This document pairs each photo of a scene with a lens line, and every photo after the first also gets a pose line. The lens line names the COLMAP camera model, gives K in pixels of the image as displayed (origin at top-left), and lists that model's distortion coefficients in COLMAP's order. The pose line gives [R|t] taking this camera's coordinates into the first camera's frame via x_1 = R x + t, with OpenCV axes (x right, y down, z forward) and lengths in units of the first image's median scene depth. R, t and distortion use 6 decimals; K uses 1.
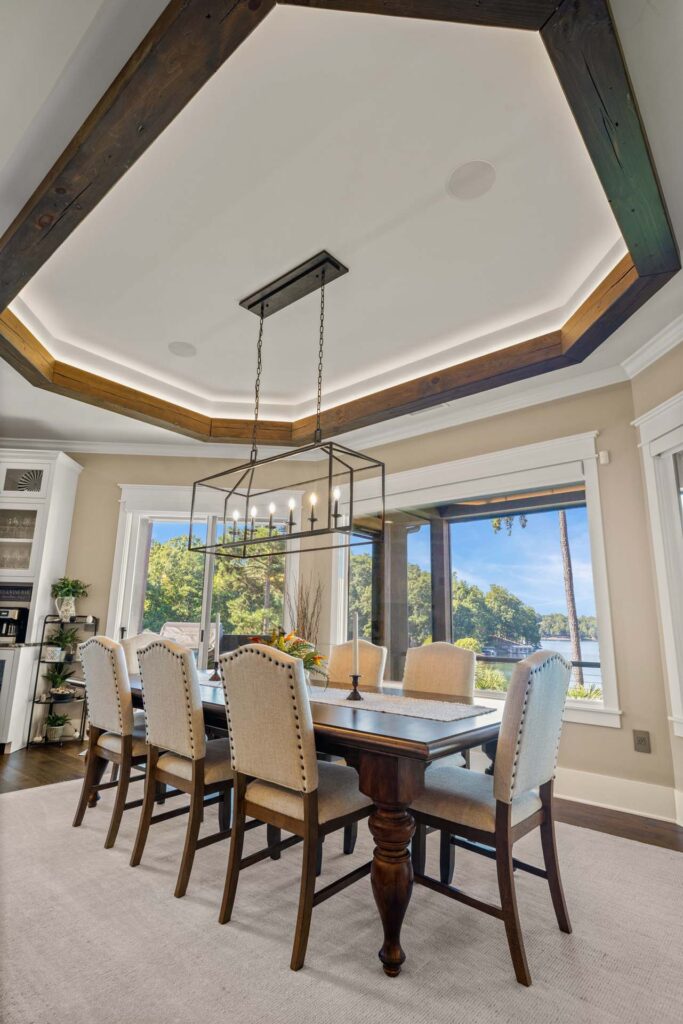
lens RADIAL K [[516.0, 0, 338.4], [0, 516.0, 516.0], [0, 0, 1]] dist [0.001128, 0.000021]
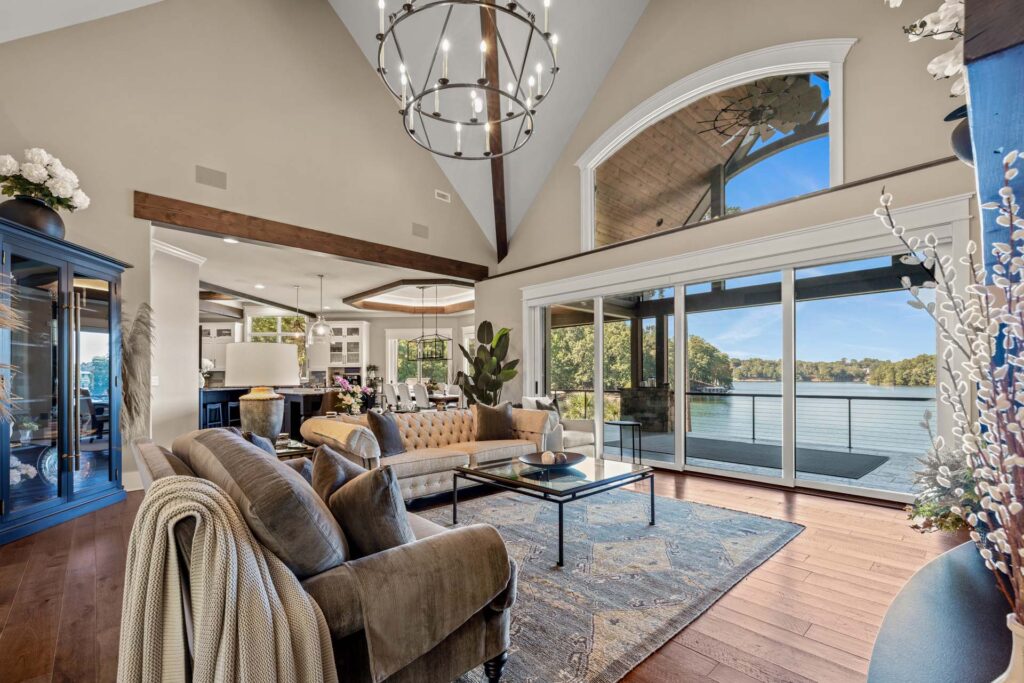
lens RADIAL K [[441.3, 0, 502.9], [0, 441.3, 372.0], [0, 0, 1]] dist [0.001426, 0.000062]
pose [[0.992619, -0.026300, -0.118389, 0.498740], [0.049591, 0.978880, 0.198332, -0.293412], [0.110673, -0.202739, 0.972959, -1.333079]]
